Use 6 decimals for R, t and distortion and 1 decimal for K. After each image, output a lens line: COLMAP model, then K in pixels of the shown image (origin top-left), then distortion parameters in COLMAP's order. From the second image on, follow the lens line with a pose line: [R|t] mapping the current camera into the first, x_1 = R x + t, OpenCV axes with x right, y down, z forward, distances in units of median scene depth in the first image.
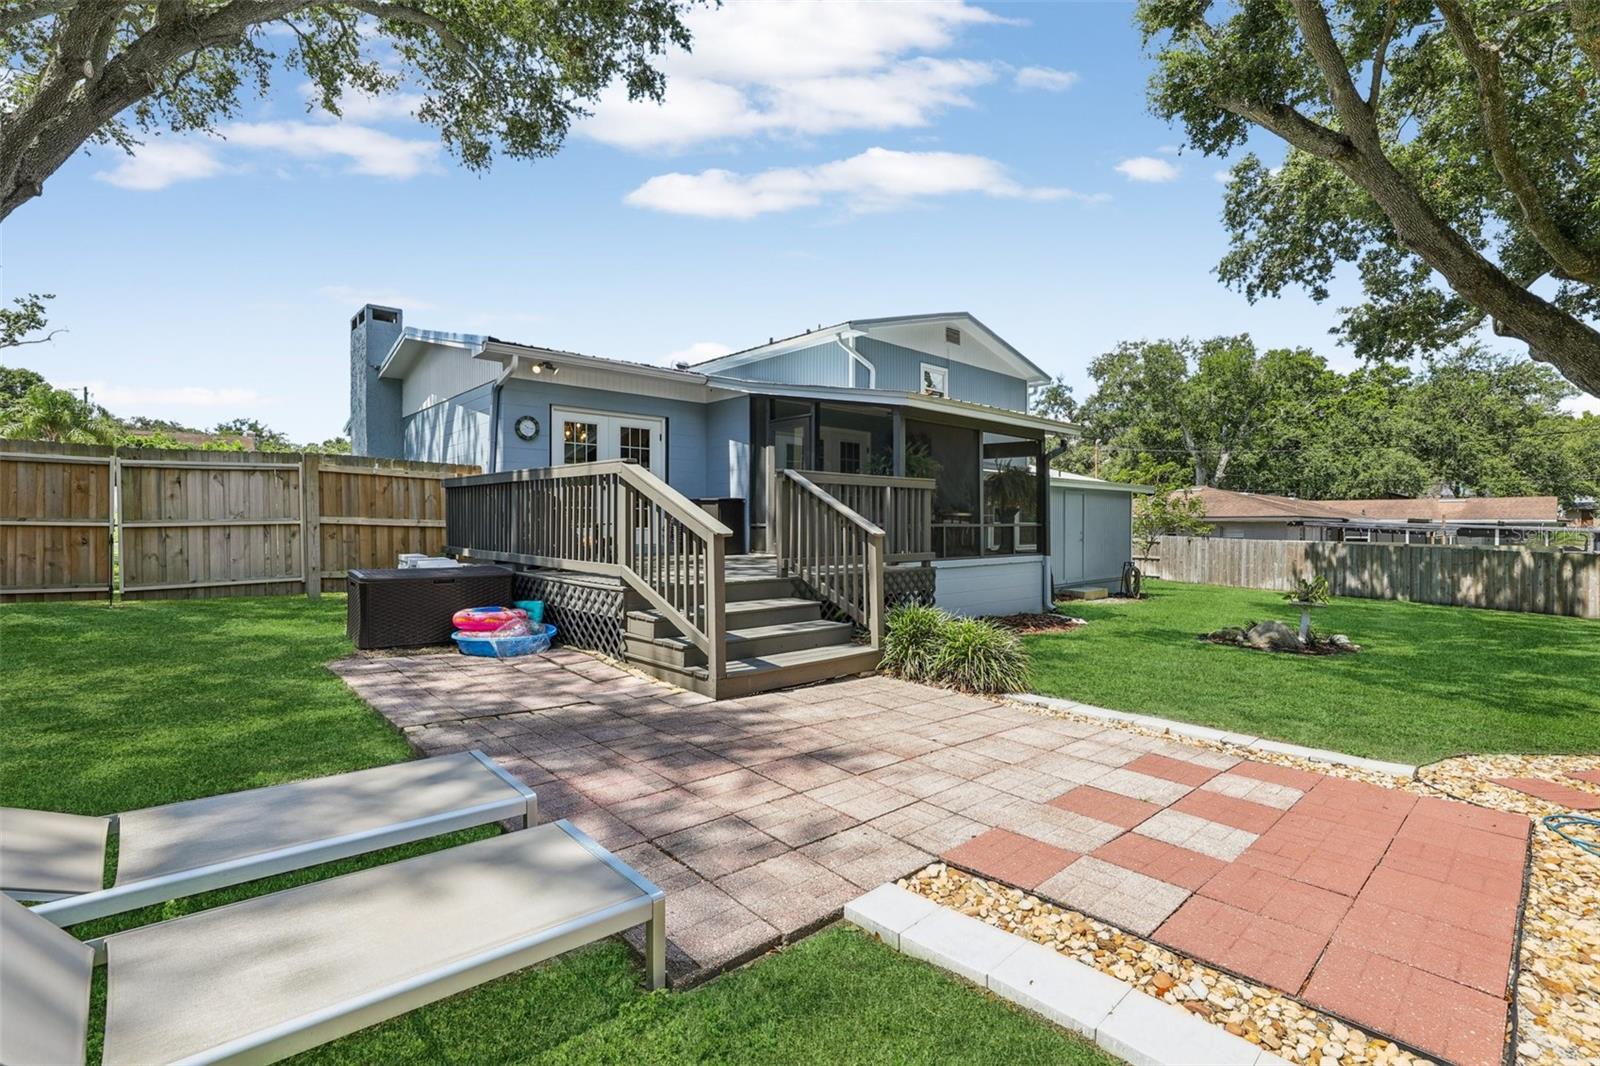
lens RADIAL K [[730.9, 0, 800.2], [0, 730.9, 530.5], [0, 0, 1]] dist [-0.016785, -0.000278]
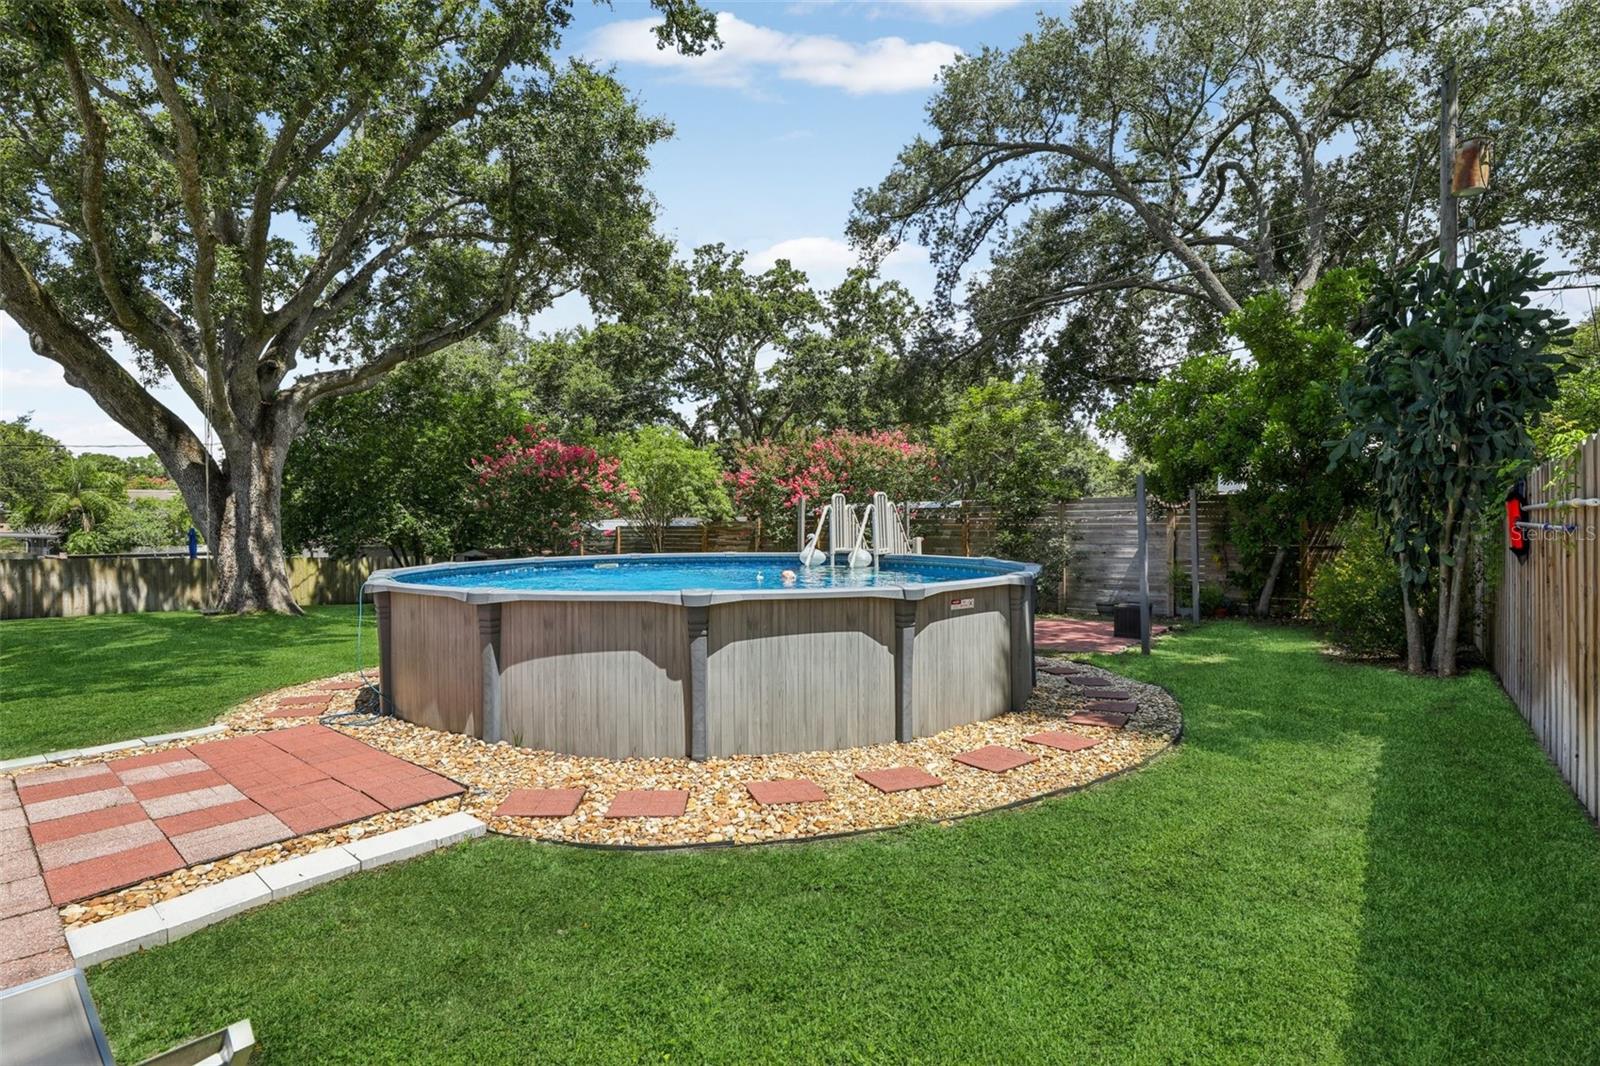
lens RADIAL K [[730.9, 0, 799.8], [0, 730.9, 529.0], [0, 0, 1]] dist [-0.016785, -0.000278]
pose [[-0.132400, -0.005255, 0.991182, -1.039557], [0.004495, 0.999972, 0.005902, -0.070367], [-0.991186, 0.005237, -0.132373, 0.149115]]
